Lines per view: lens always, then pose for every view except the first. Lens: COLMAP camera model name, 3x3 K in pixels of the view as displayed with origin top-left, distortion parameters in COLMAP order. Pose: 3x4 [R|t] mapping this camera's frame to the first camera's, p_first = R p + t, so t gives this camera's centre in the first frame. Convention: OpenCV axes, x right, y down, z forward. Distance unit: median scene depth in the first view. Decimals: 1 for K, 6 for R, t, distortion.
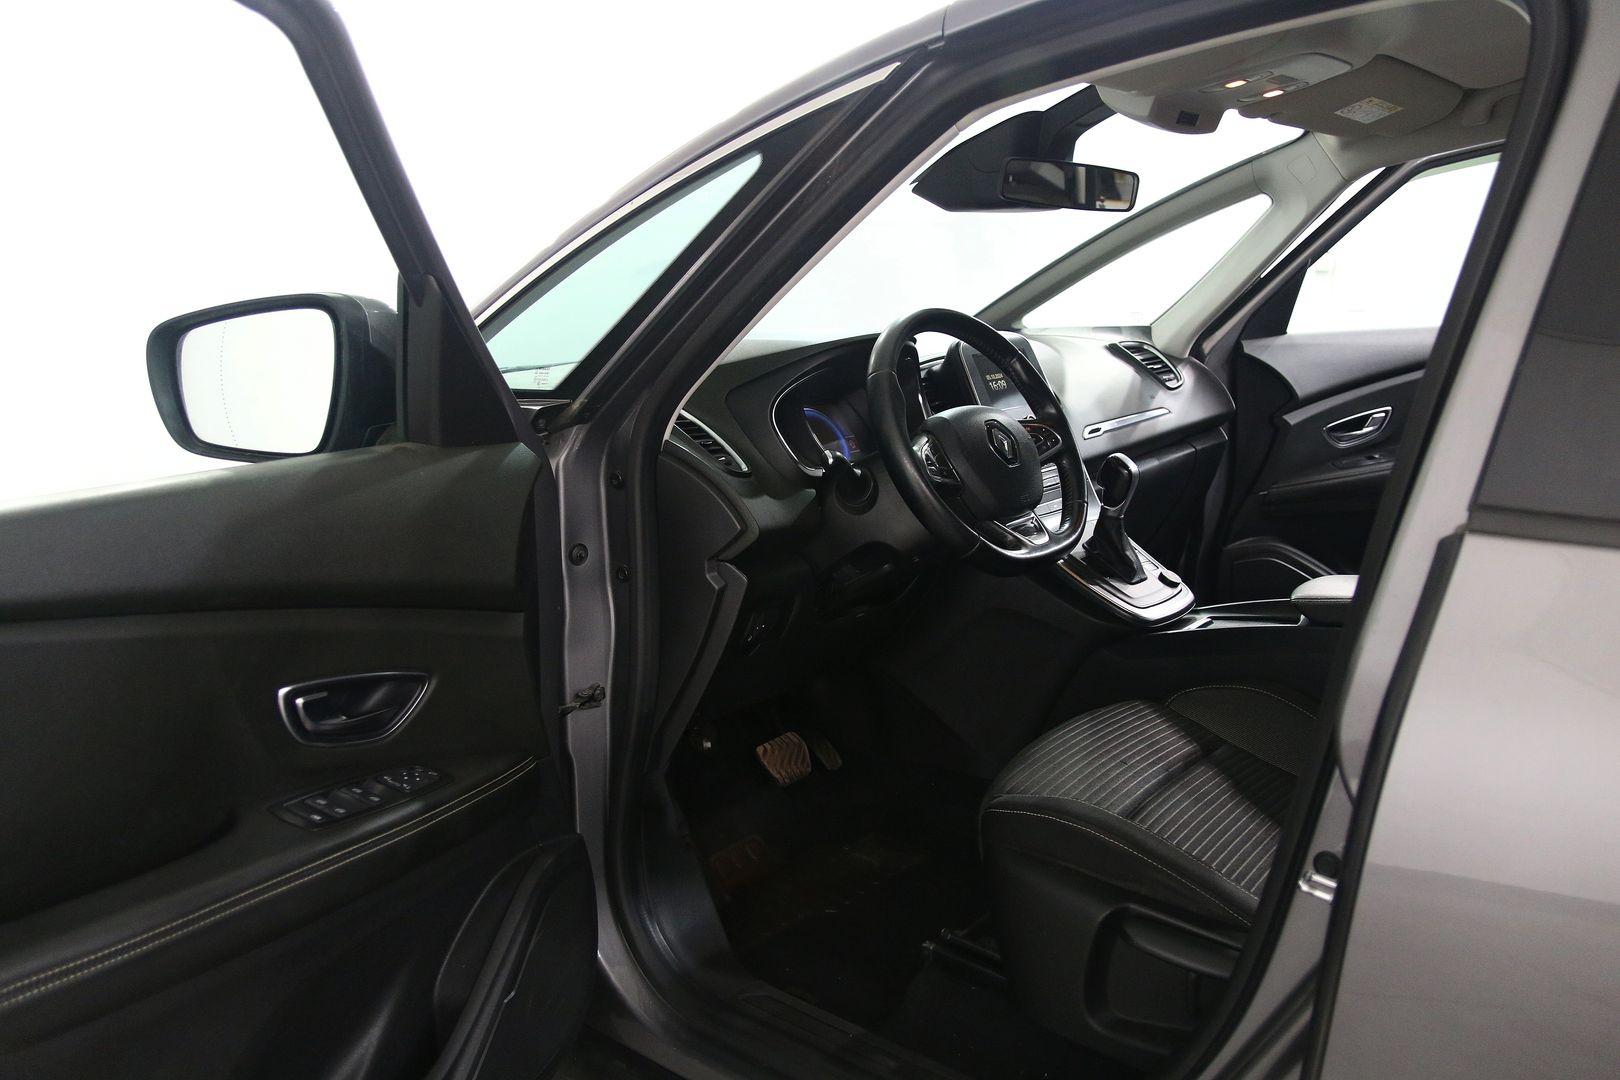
lens RADIAL K [[1261.6, 0, 810.0], [0, 1261.6, 540.0], [0, 0, 1]] dist [-0.091689, 0.001864]
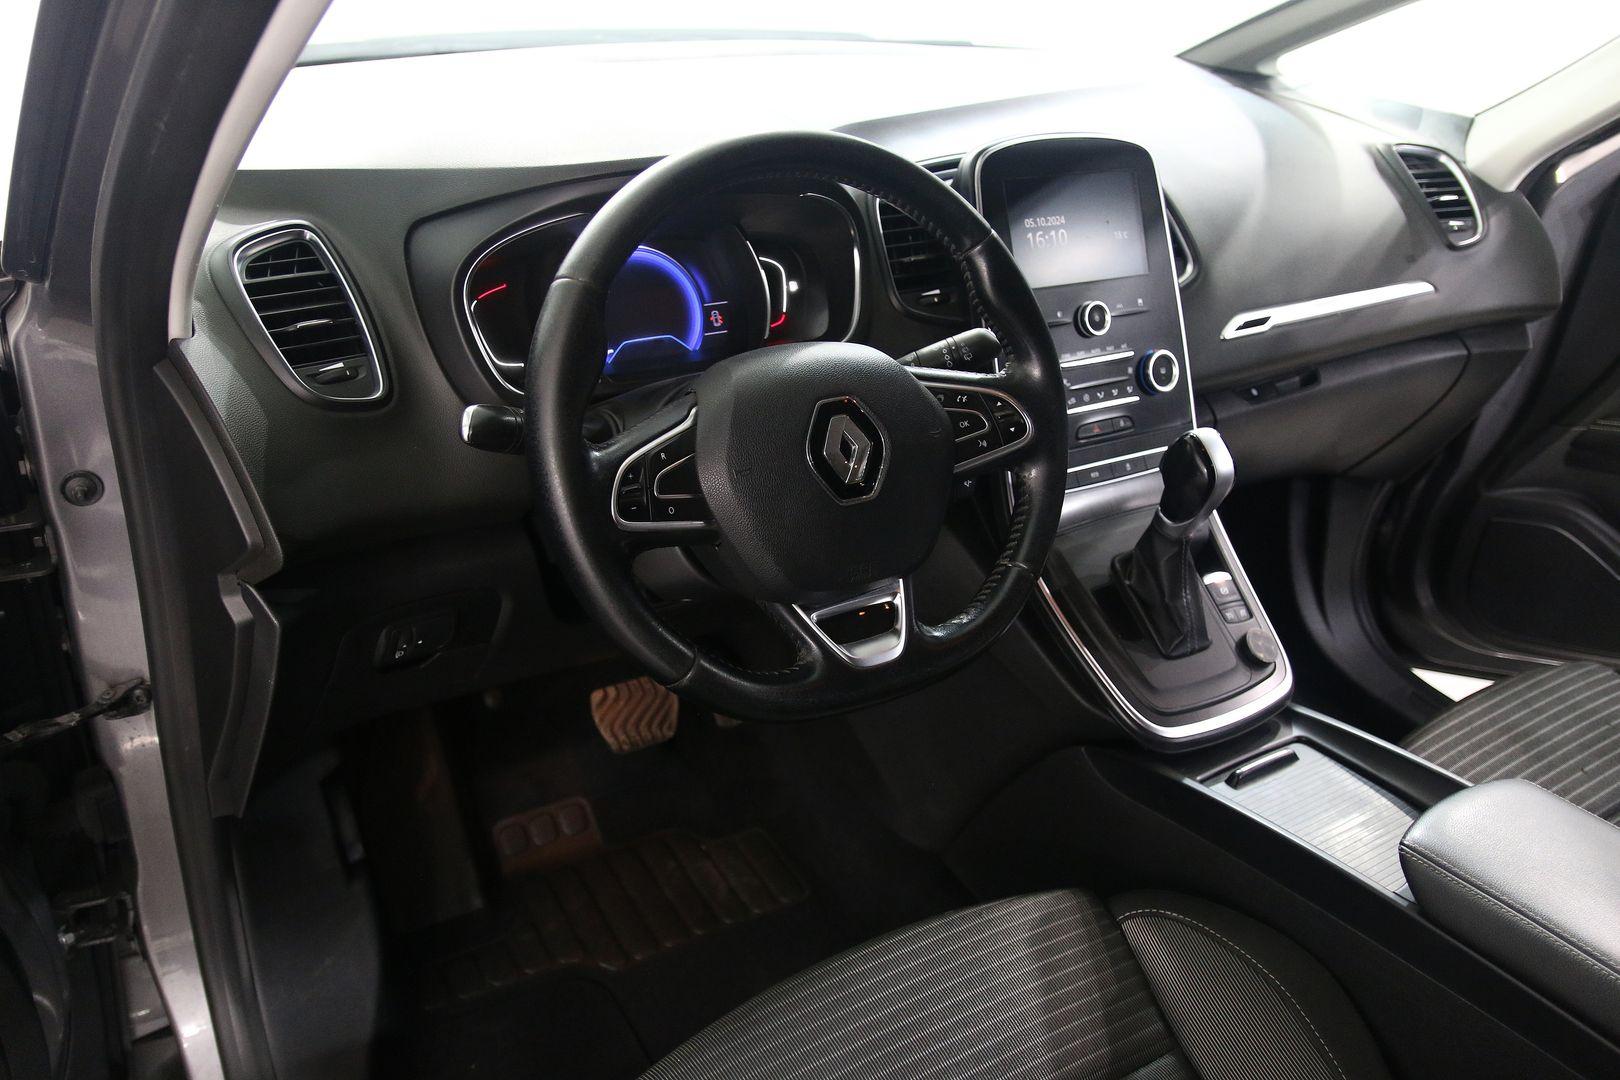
lens RADIAL K [[1261.6, 0, 810.0], [0, 1261.6, 540.0], [0, 0, 1]] dist [-0.091689, 0.001864]
pose [[0.942585, 0.252412, -0.218683, 0.197904], [-0.173982, 0.930062, 0.323598, -0.154912], [0.285068, -0.266972, 0.920577, 0.416737]]
